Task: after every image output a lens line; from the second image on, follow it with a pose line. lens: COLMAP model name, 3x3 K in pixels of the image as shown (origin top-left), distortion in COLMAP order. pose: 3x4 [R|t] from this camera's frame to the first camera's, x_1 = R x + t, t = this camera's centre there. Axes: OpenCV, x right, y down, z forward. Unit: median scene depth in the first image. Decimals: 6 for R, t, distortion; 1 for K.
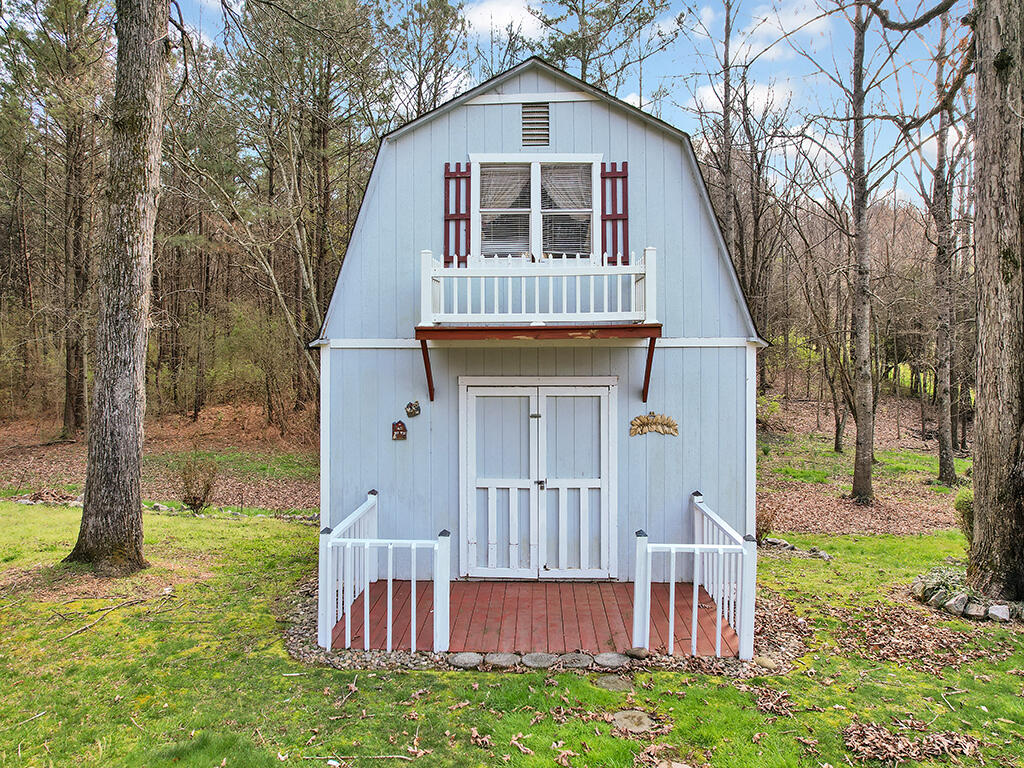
lens RADIAL K [[655.2, 0, 510.6], [0, 655.2, 351.4], [0, 0, 1]] dist [-0.030965, 0.002340]
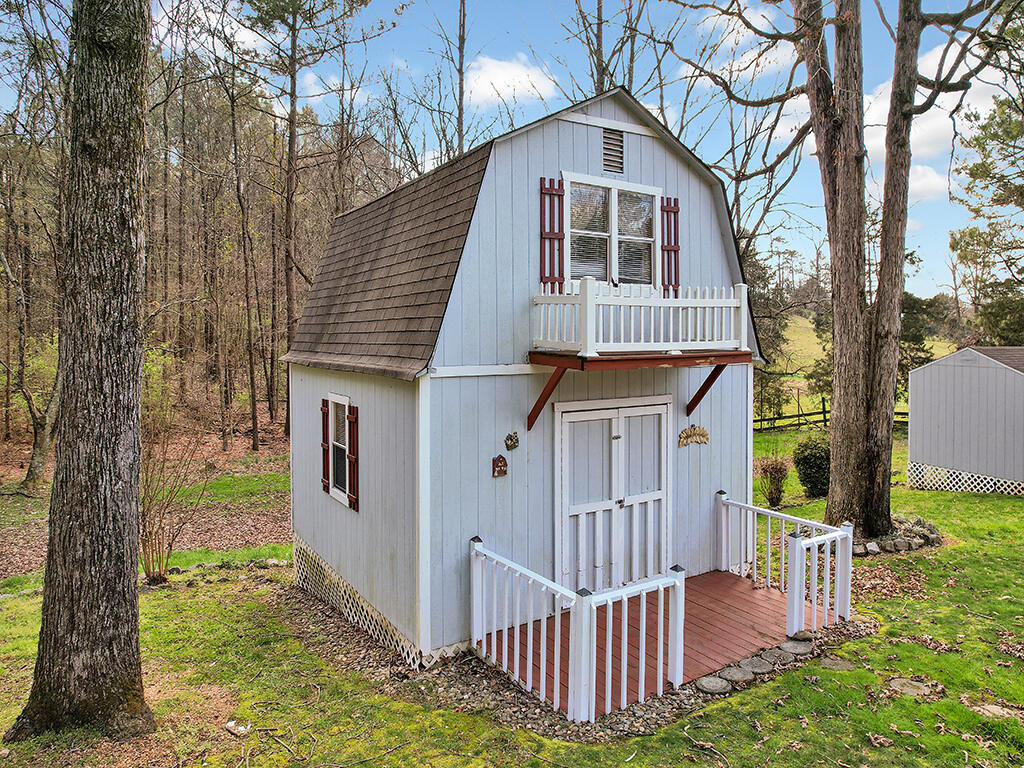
lens RADIAL K [[670.0, 0, 511.2], [0, 670.0, 333.7], [0, 0, 1]] dist [-0.050536, 0.032343]
pose [[0.828834, 0.000414, 0.559495, -0.678408], [-0.000977, 0.999999, 0.000708, -0.063403], [-0.559494, -0.001134, 0.828834, 0.226508]]
